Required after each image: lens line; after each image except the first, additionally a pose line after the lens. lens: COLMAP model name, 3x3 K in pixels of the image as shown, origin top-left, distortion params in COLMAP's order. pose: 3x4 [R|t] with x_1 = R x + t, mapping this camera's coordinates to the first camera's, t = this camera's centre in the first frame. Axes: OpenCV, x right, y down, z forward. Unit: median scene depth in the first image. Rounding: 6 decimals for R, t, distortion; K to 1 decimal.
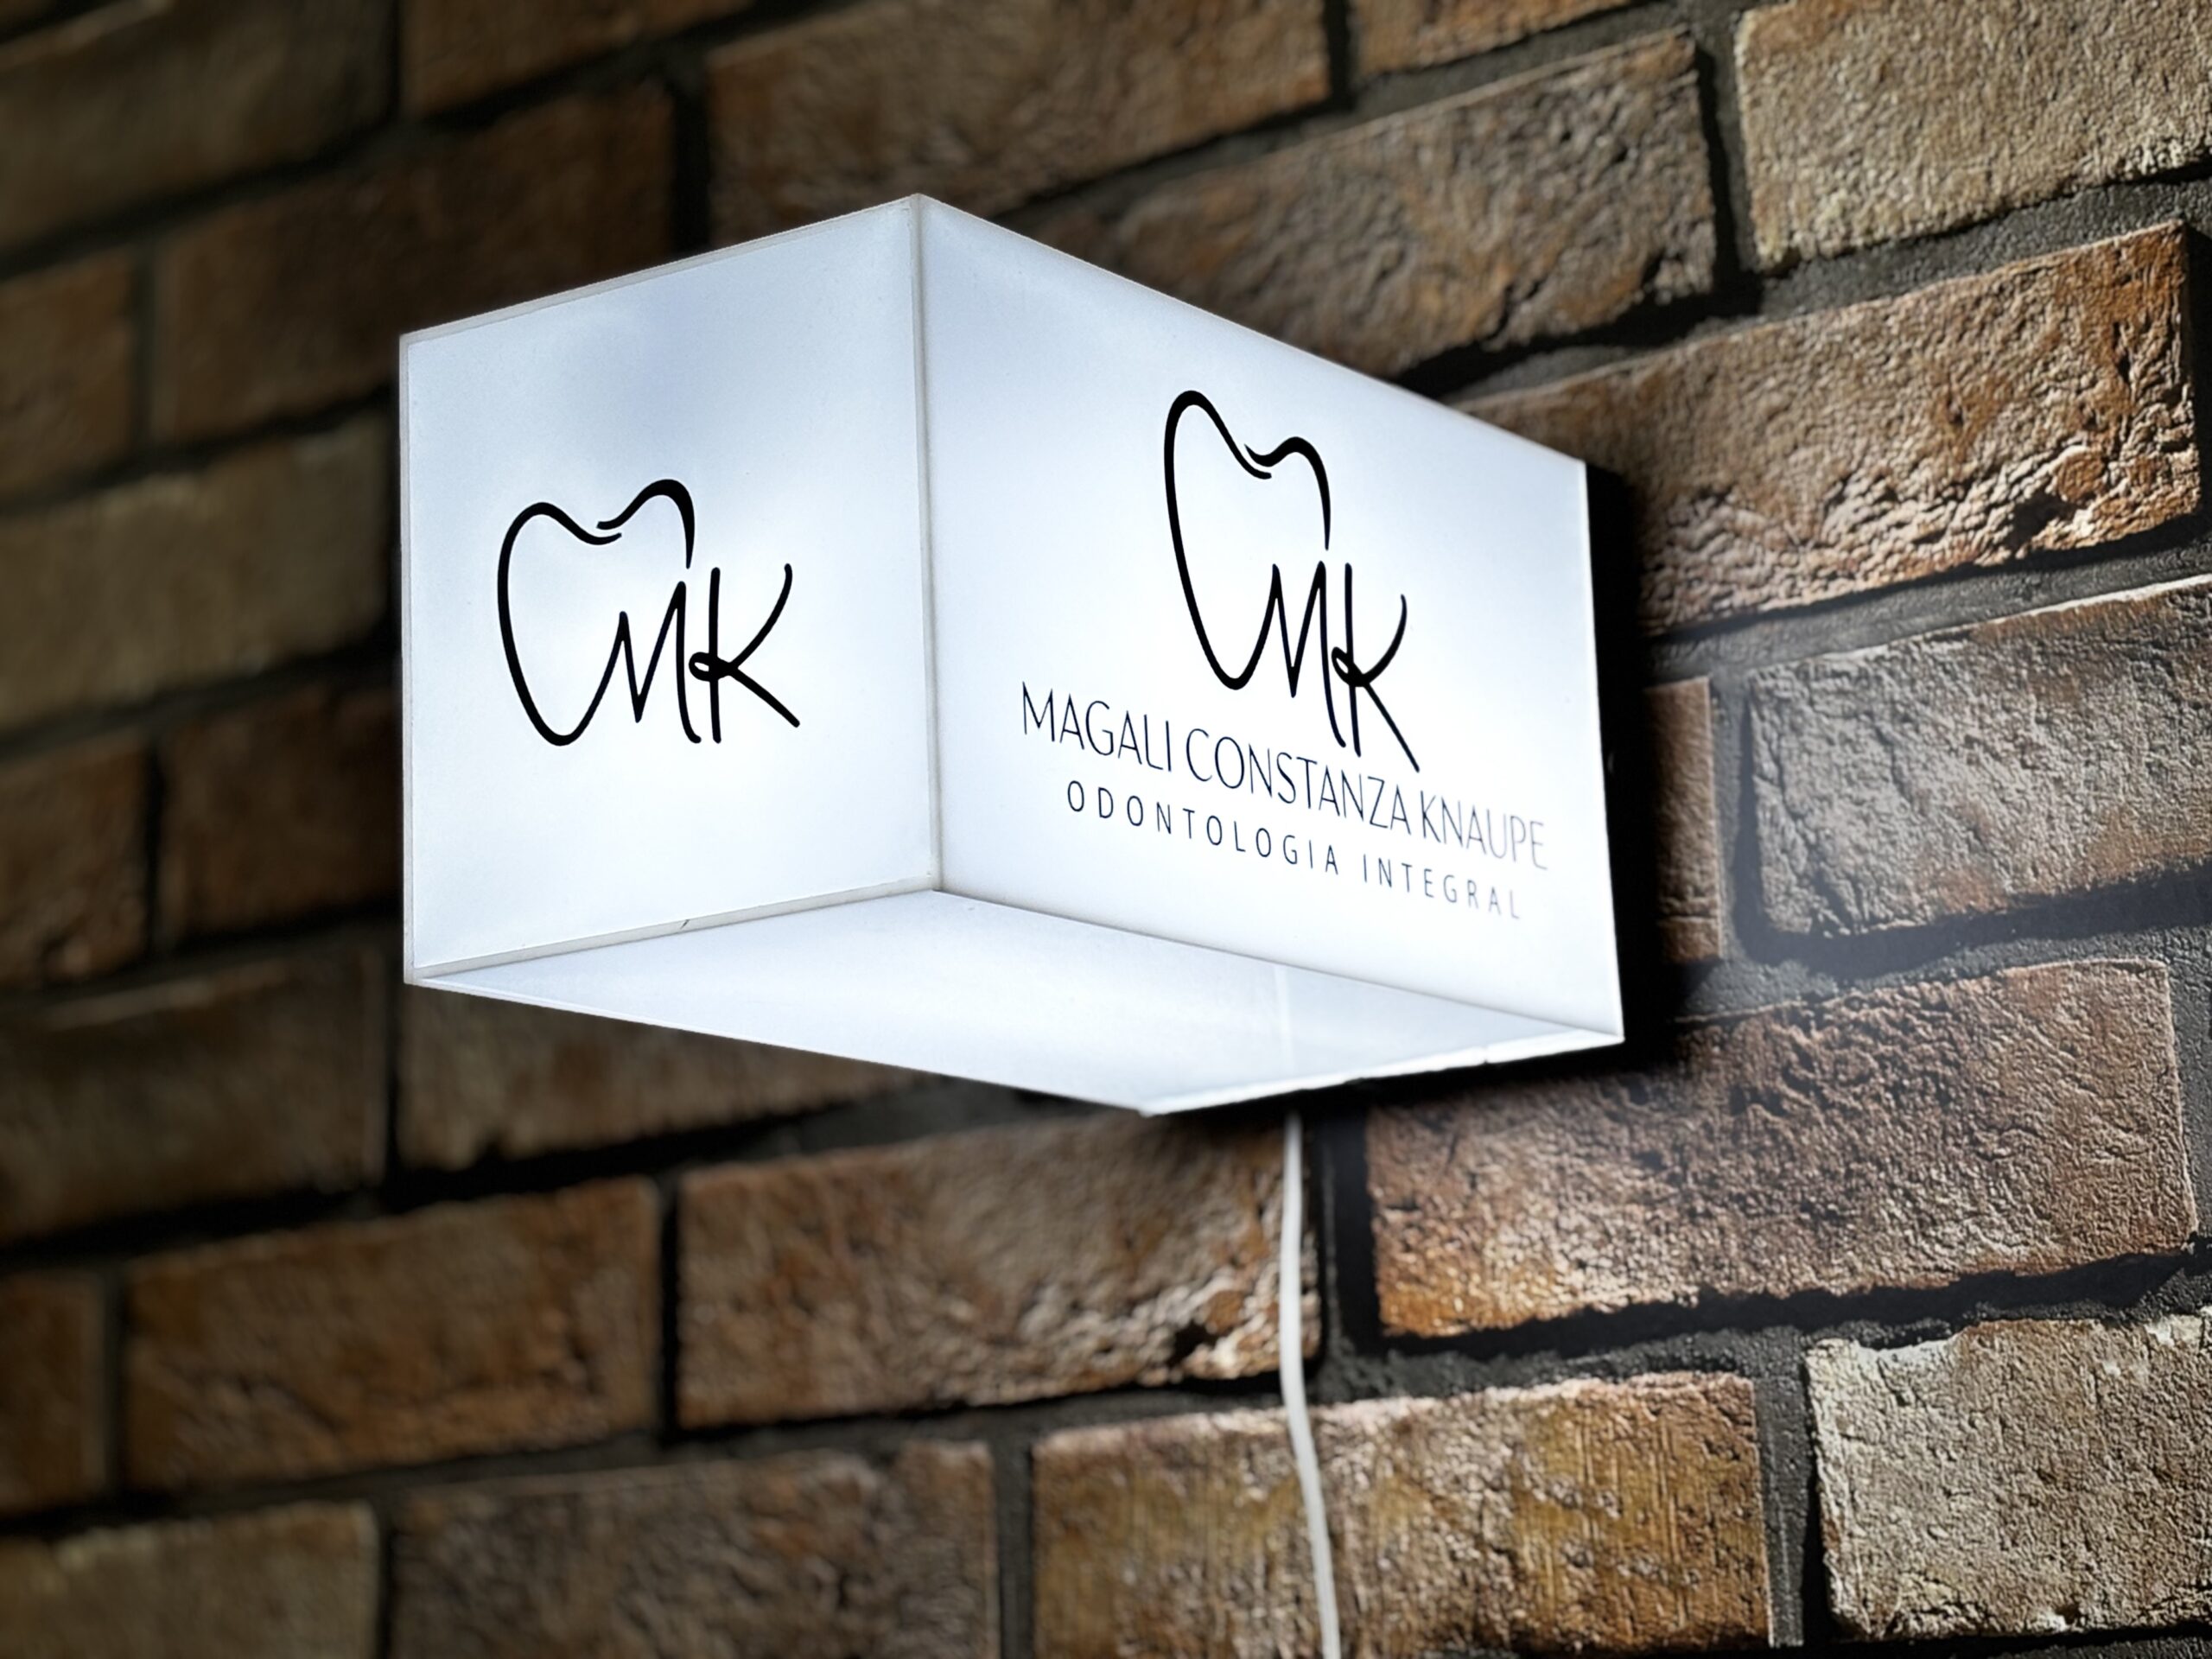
lens RADIAL K [[4589.0, 0, 1106.0], [0, 4589.0, 829.5], [0, 0, 1]] dist [0.286608, -0.343246]
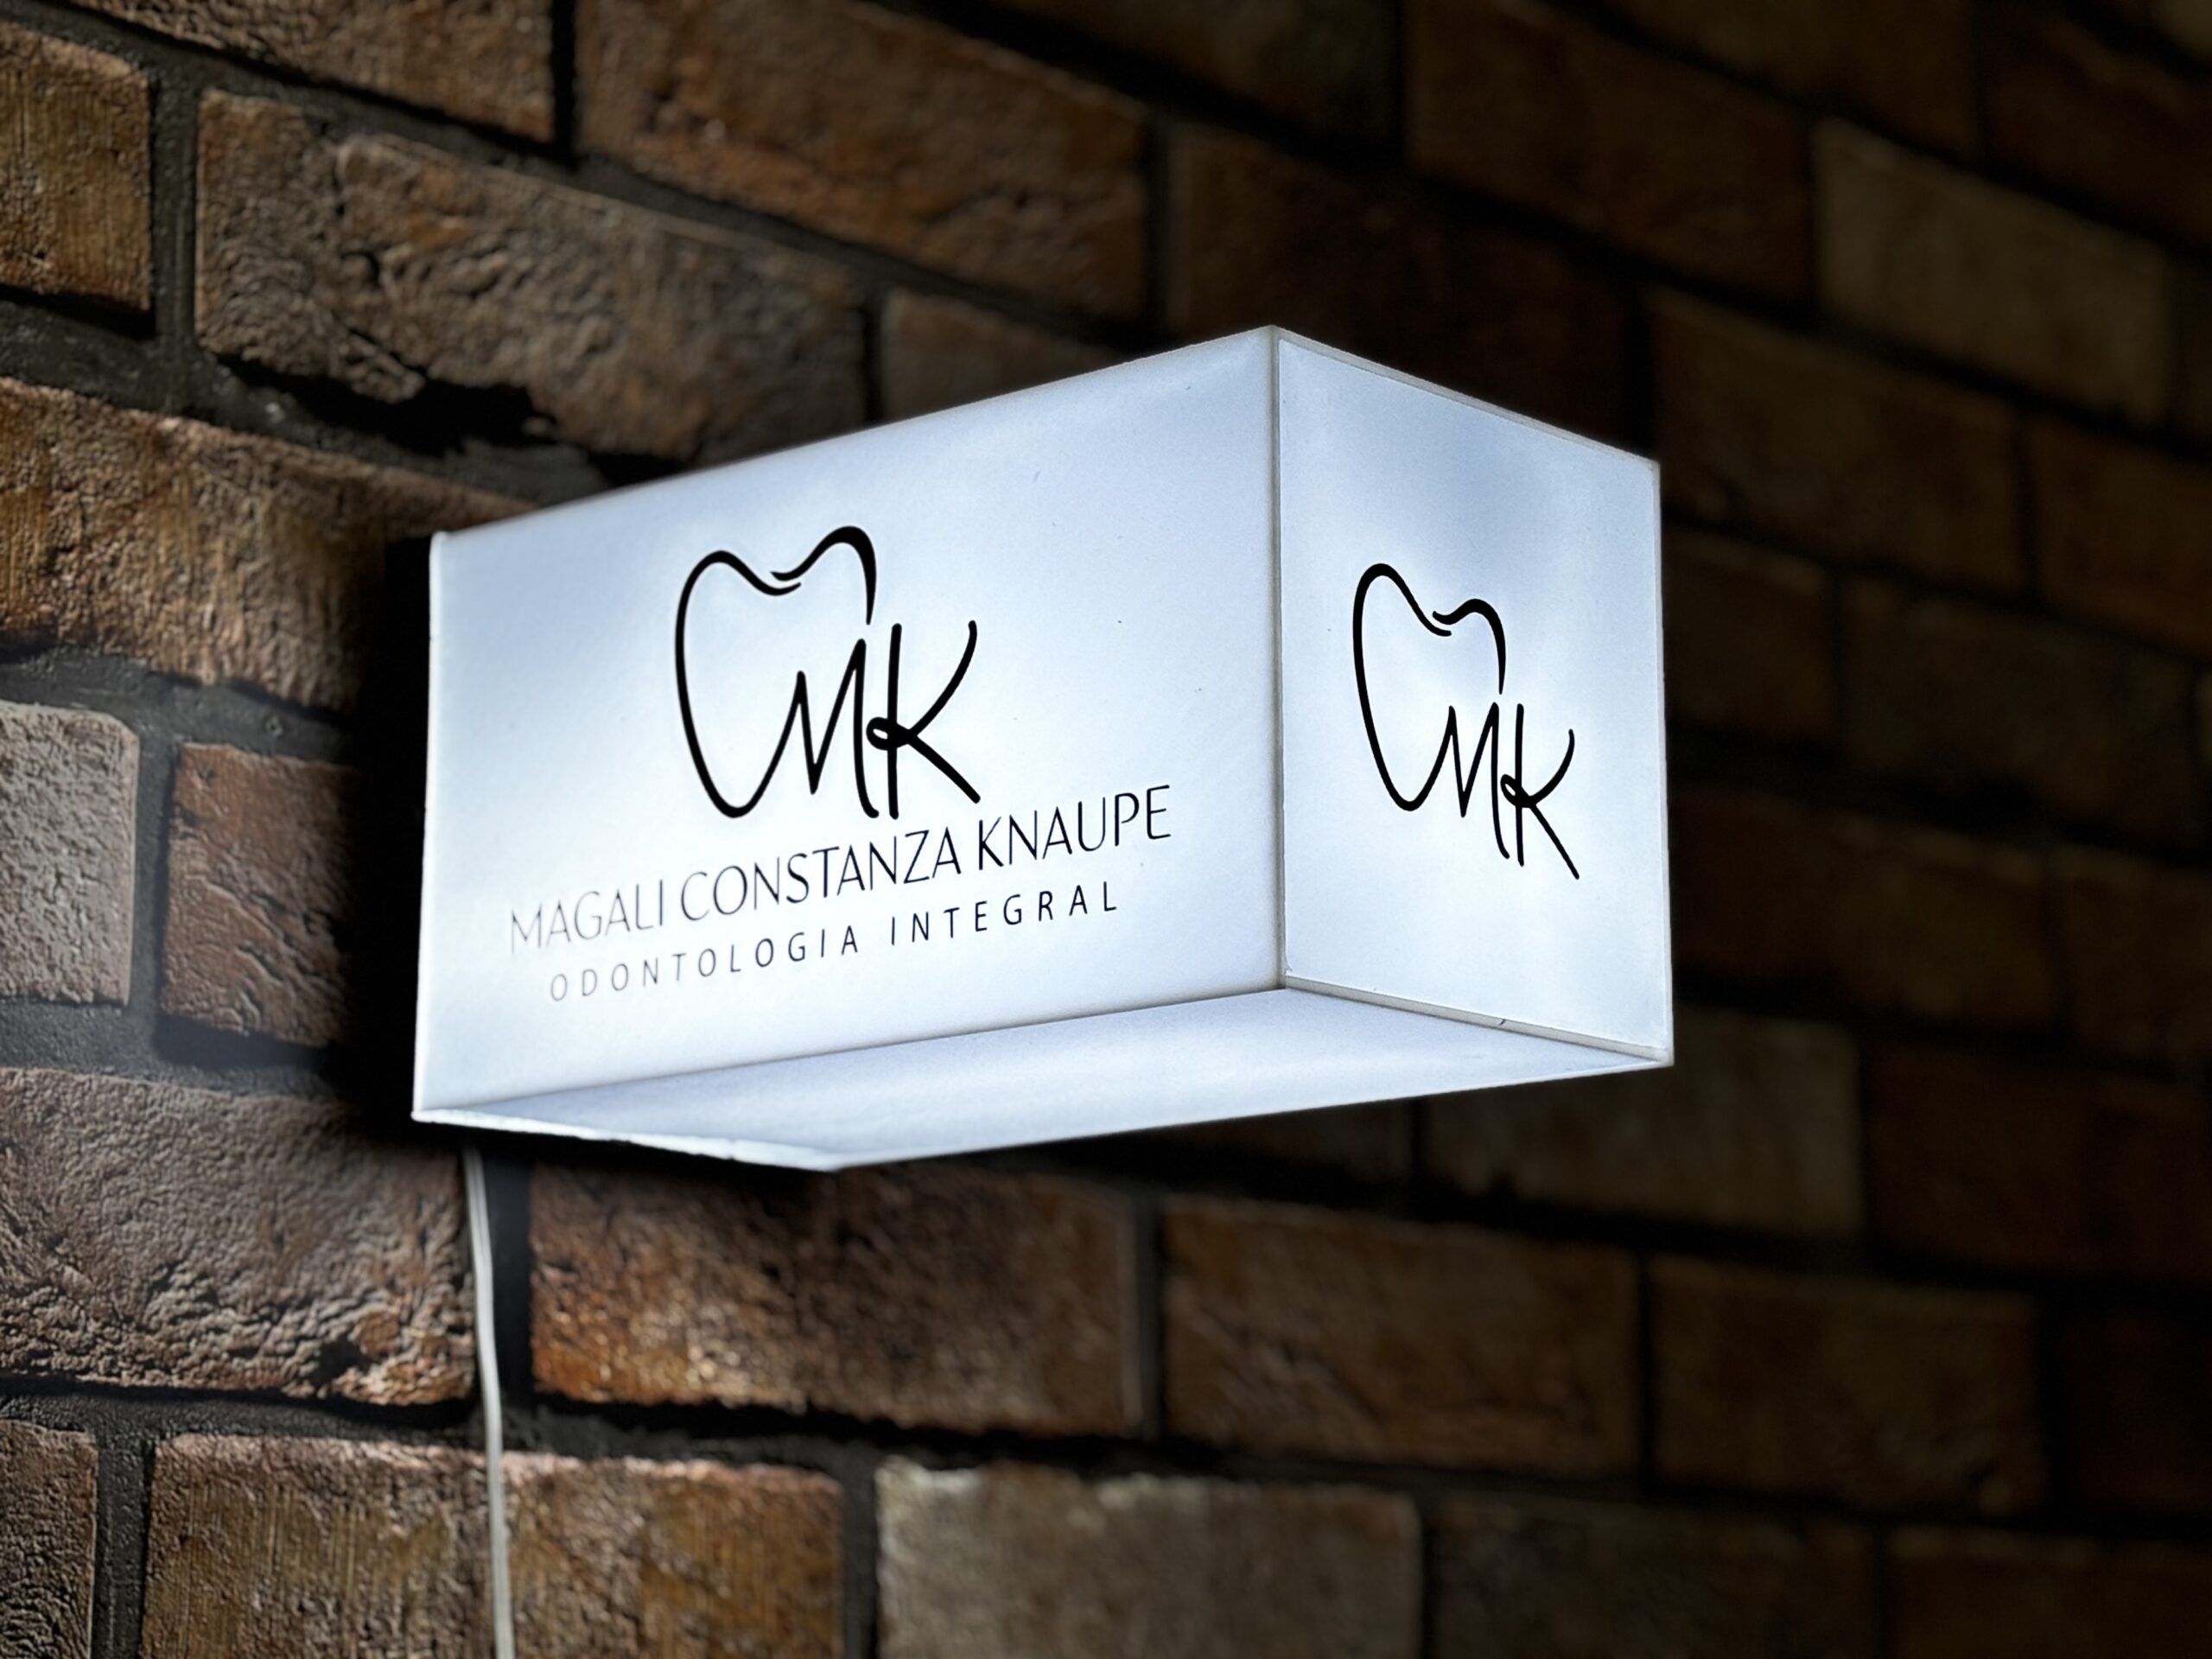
lens RADIAL K [[5115.9, 0, 1106.0], [0, 5115.9, 829.5], [0, 0, 1]] dist [0.323771, -0.579770]
pose [[0.102798, 0.236411, 0.966200, -1.049437], [-0.198874, 0.956619, -0.212907, 0.209736], [-0.974619, -0.170265, 0.145354, 0.747937]]
